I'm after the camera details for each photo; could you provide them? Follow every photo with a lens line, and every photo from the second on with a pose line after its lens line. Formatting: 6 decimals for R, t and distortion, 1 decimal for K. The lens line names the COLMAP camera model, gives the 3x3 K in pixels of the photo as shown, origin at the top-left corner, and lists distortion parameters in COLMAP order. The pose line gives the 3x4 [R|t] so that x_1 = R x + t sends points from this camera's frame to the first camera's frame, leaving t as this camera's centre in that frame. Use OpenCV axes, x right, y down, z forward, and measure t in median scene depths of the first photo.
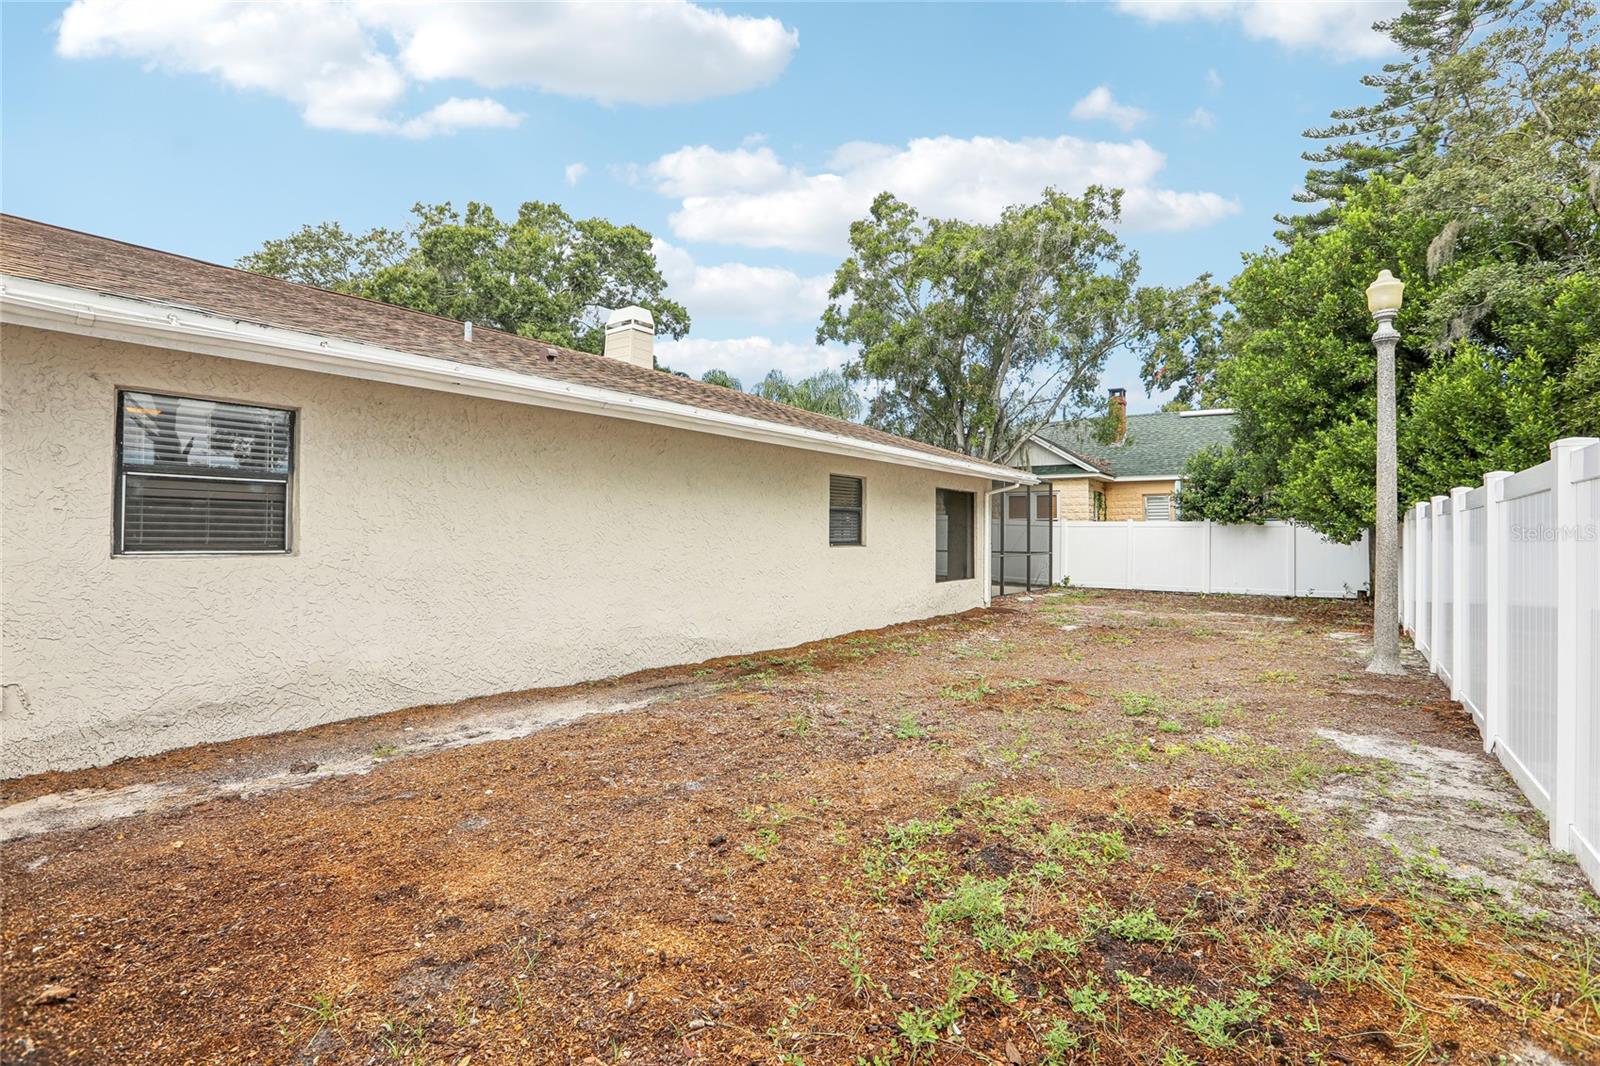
lens RADIAL K [[732.9, 0, 798.3], [0, 732.9, 532.1], [0, 0, 1]] dist [-0.030847, 0.006035]
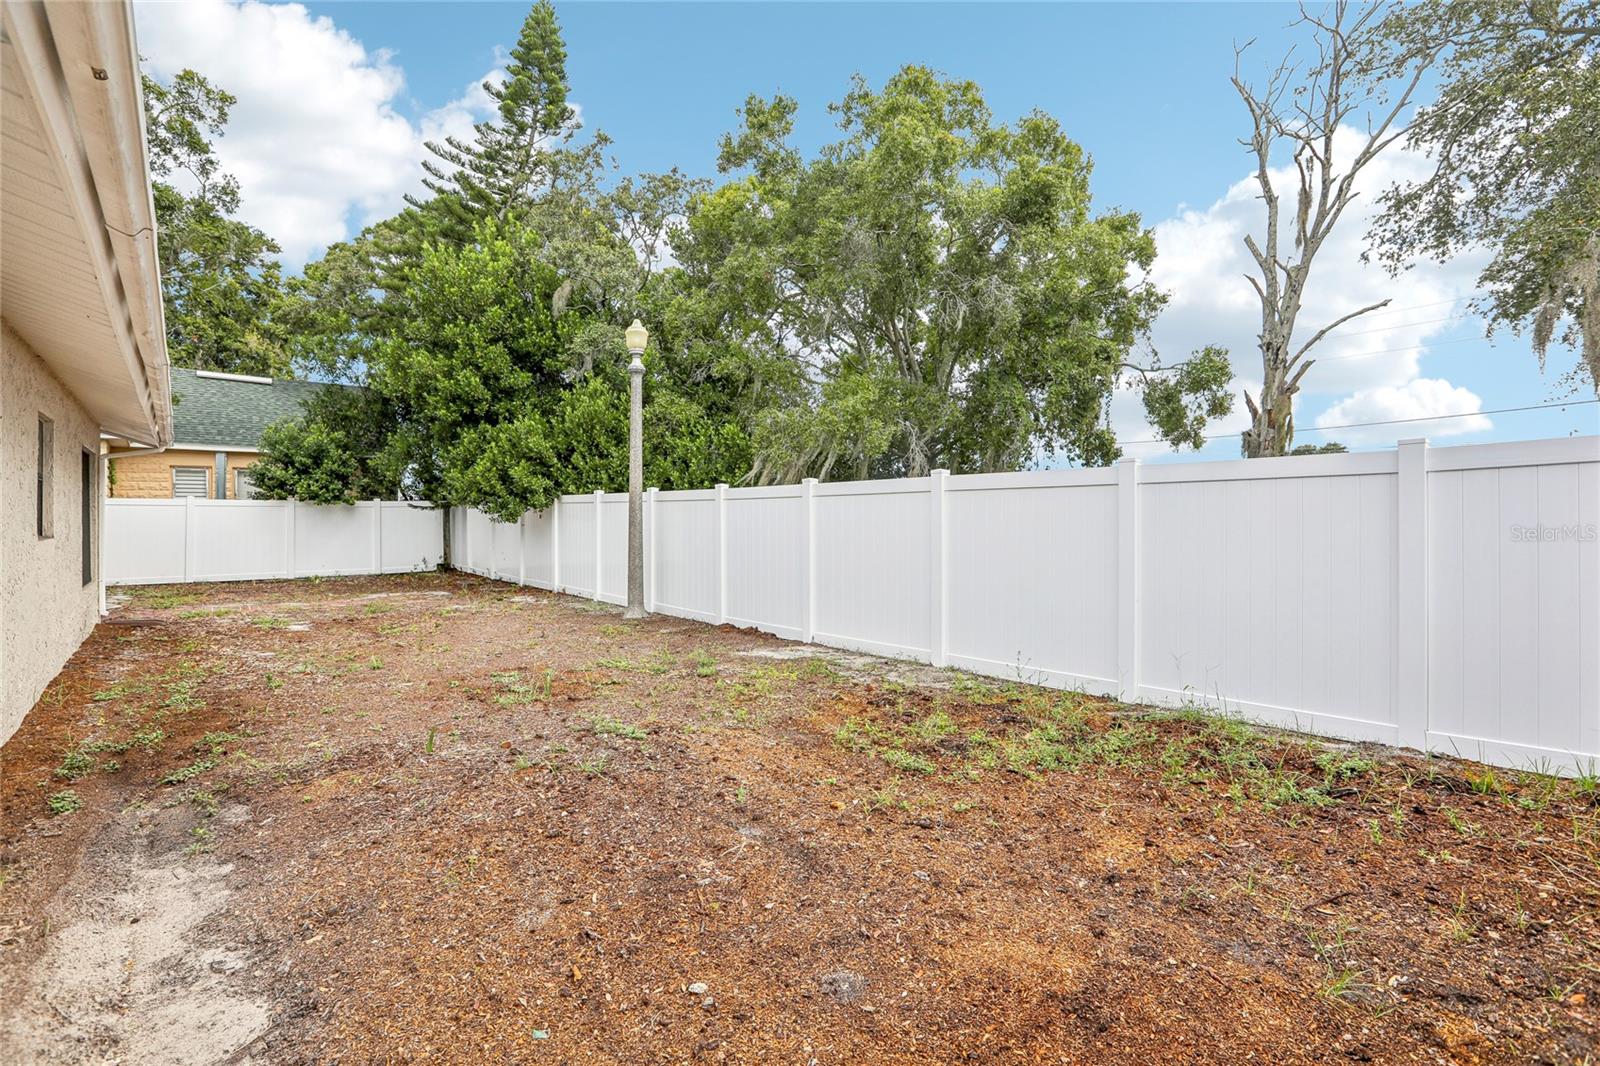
lens RADIAL K [[732.9, 0, 804.2], [0, 732.9, 525.5], [0, 0, 1]] dist [-0.030847, 0.006035]
pose [[0.211379, -0.018604, 0.977227, -0.169127], [-0.000530, 0.999817, 0.019148, -0.000914], [-0.977404, -0.004565, 0.211330, 0.143693]]
